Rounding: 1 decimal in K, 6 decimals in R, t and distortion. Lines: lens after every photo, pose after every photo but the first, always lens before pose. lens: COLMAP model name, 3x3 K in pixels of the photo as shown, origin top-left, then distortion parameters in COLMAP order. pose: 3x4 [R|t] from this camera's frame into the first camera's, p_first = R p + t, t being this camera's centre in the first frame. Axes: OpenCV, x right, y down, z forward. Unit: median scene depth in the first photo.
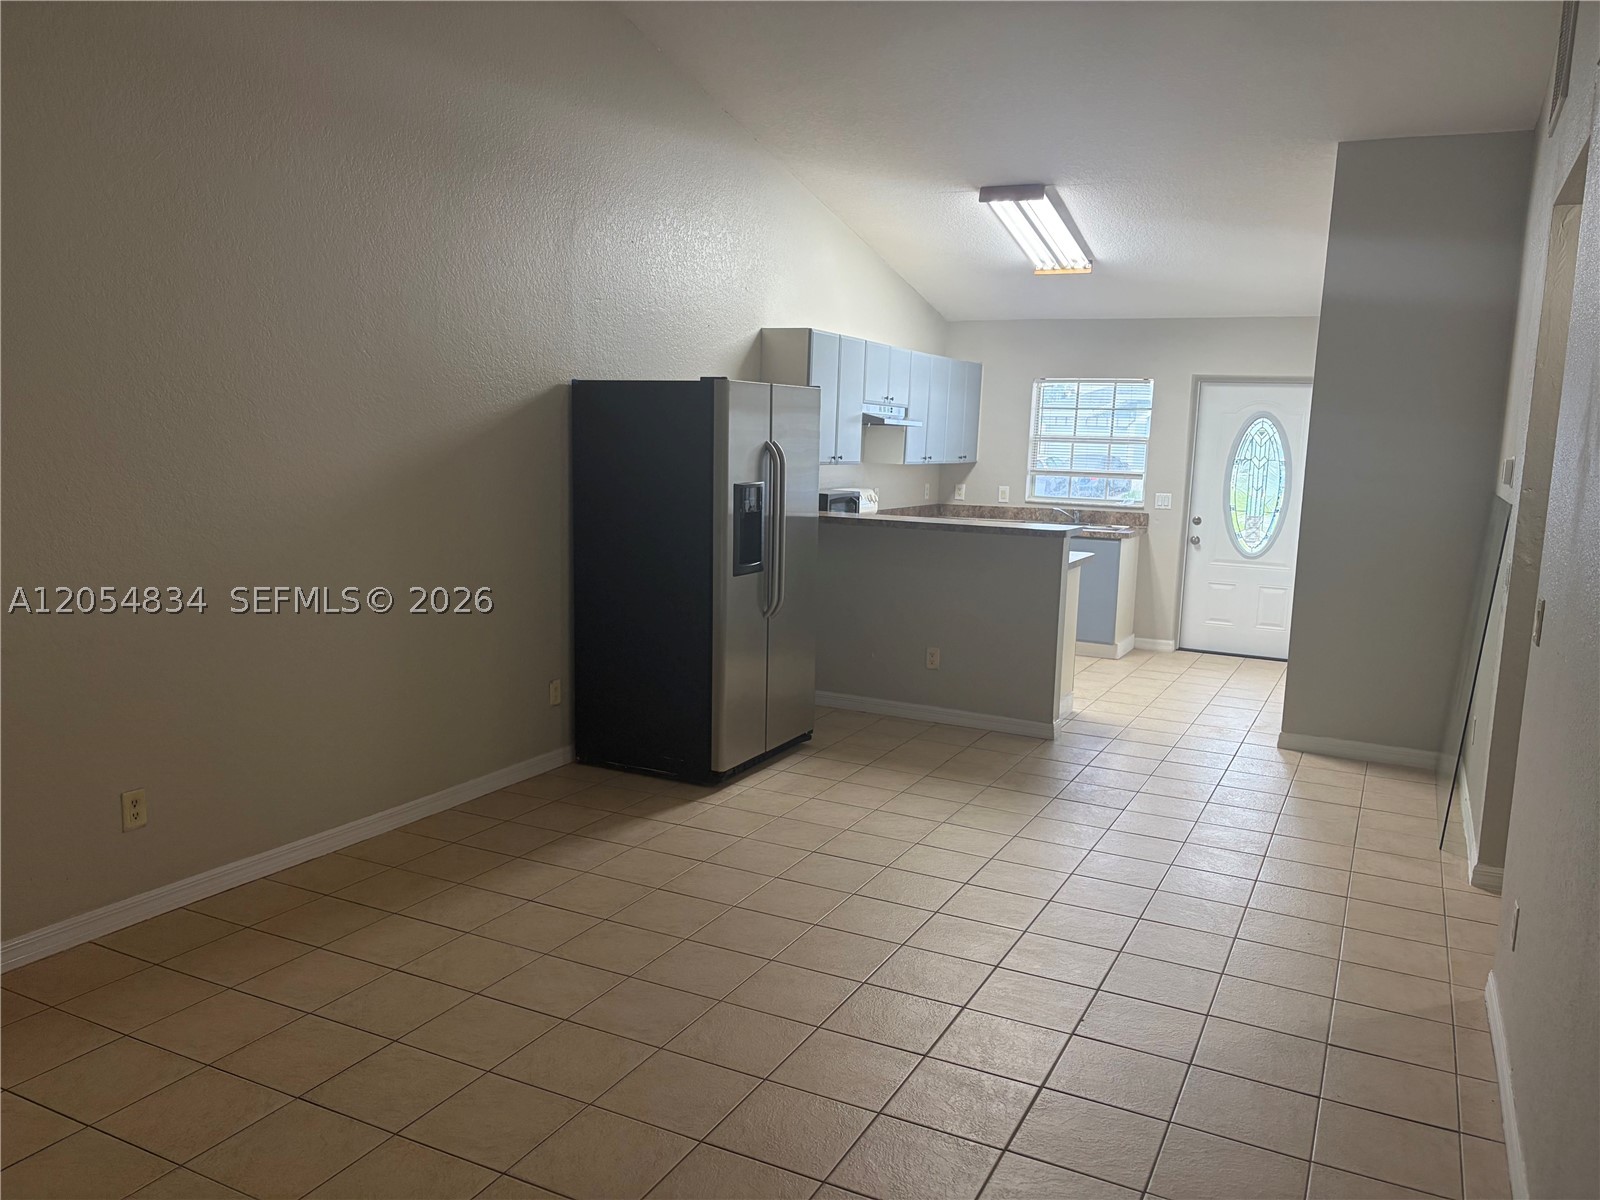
lens RADIAL K [[1200.1, 0, 804.2], [0, 1200.1, 601.4], [0, 0, 1]] dist [0.021769, -0.008141]
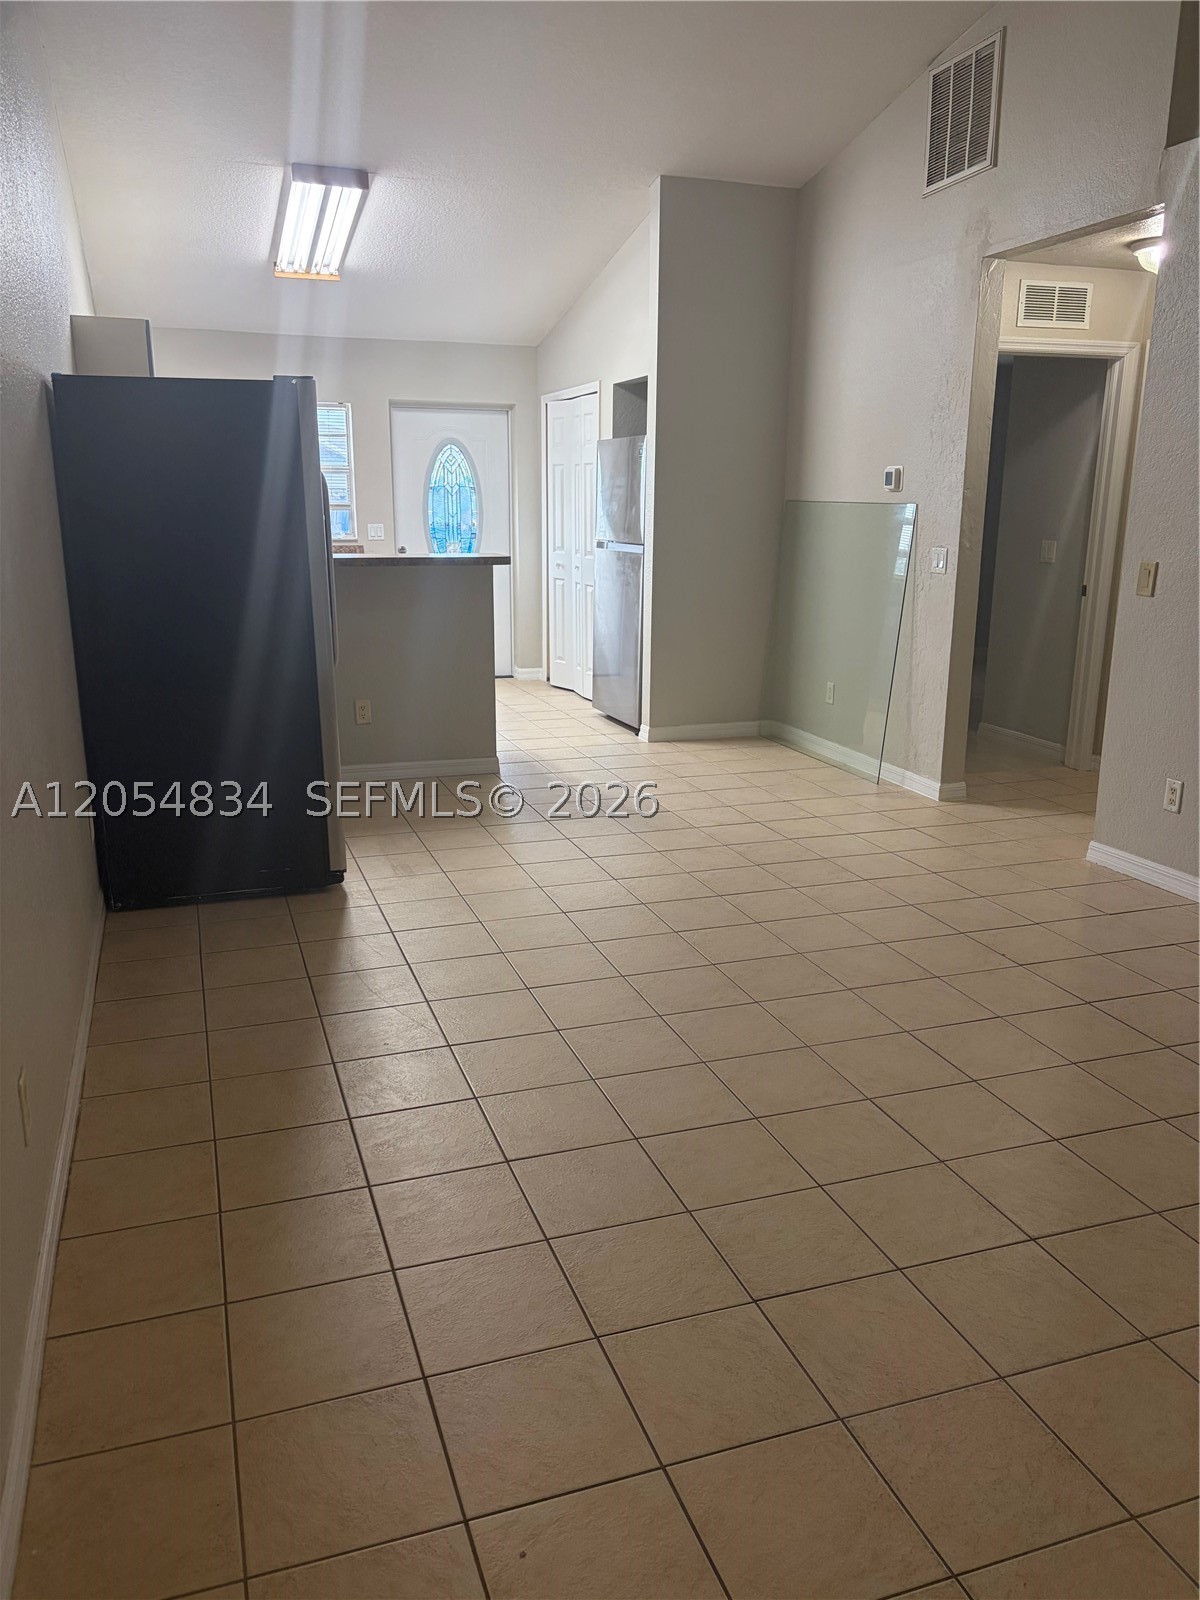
lens RADIAL K [[1200.1, 0, 600.2], [0, 1200.1, 802.7], [0, 0, 1]] dist [0.021769, -0.008141]
pose [[0.699362, -0.203795, 0.685099, -0.419405], [0.114980, 0.978086, 0.173575, -0.023297], [-0.705459, -0.042619, 0.707468, 0.235752]]
